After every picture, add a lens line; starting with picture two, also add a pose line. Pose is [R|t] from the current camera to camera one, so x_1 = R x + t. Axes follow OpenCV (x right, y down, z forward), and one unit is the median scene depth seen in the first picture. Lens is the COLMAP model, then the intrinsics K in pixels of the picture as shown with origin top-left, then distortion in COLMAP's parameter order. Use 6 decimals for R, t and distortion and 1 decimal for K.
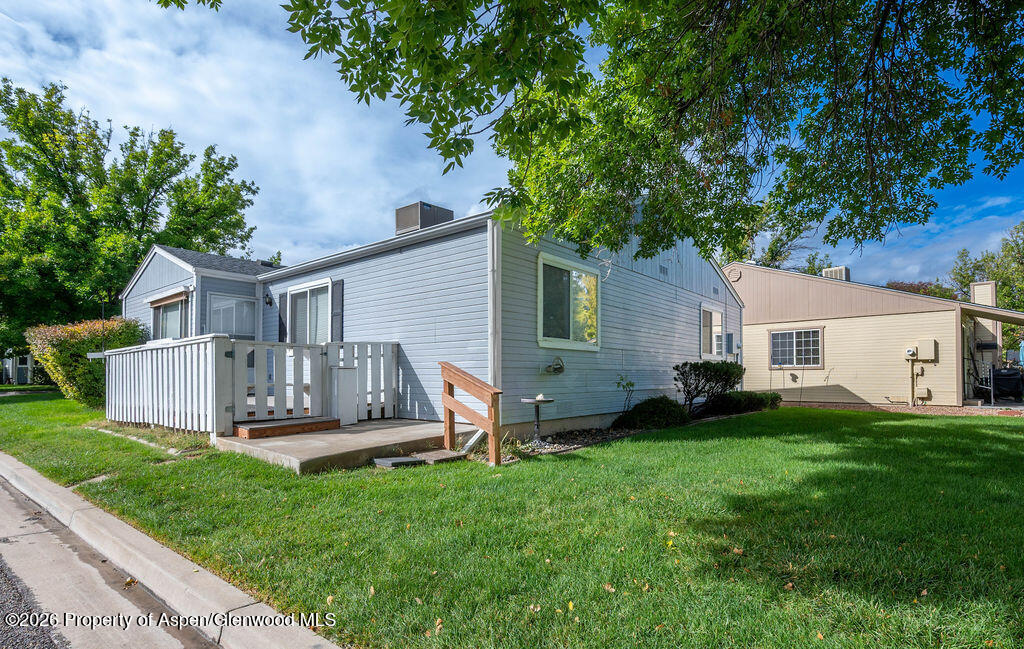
lens RADIAL K [[509.6, 0, 556.8], [0, 509.6, 371.5], [0, 0, 1]] dist [-0.003308, 0.000826]
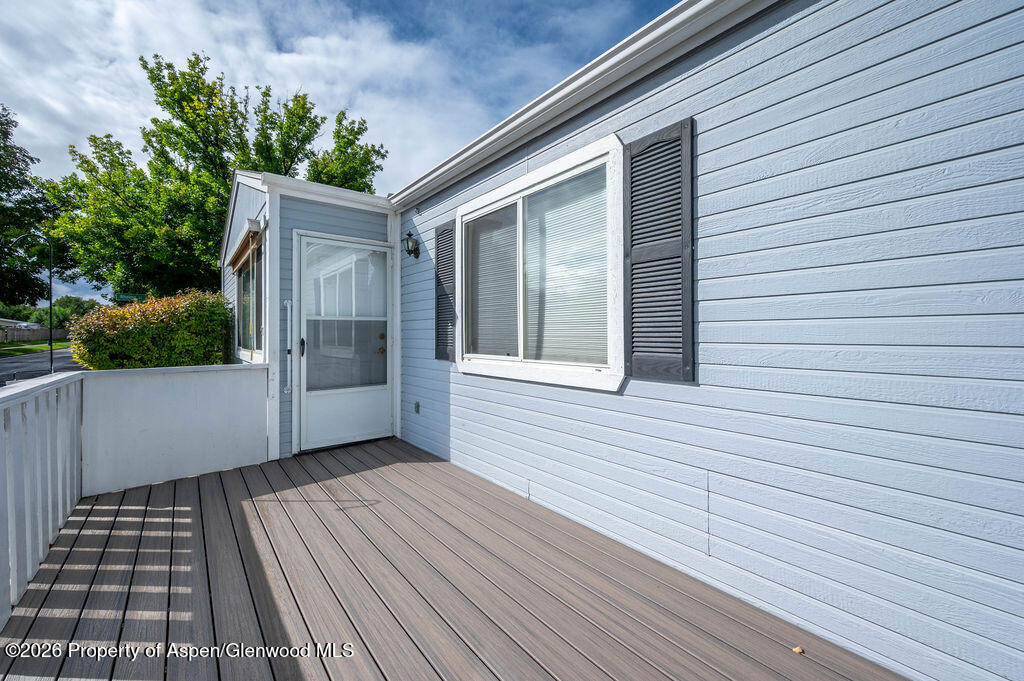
lens RADIAL K [[411.1, 0, 512.6], [0, 411.1, 340.6], [0, 0, 1]] dist [0.002386, -0.000991]
pose [[0.971923, 0.000578, -0.235298, -0.214034], [0.006063, 0.999603, 0.027497, -0.034349], [0.235221, -0.028152, 0.971534, 0.359606]]
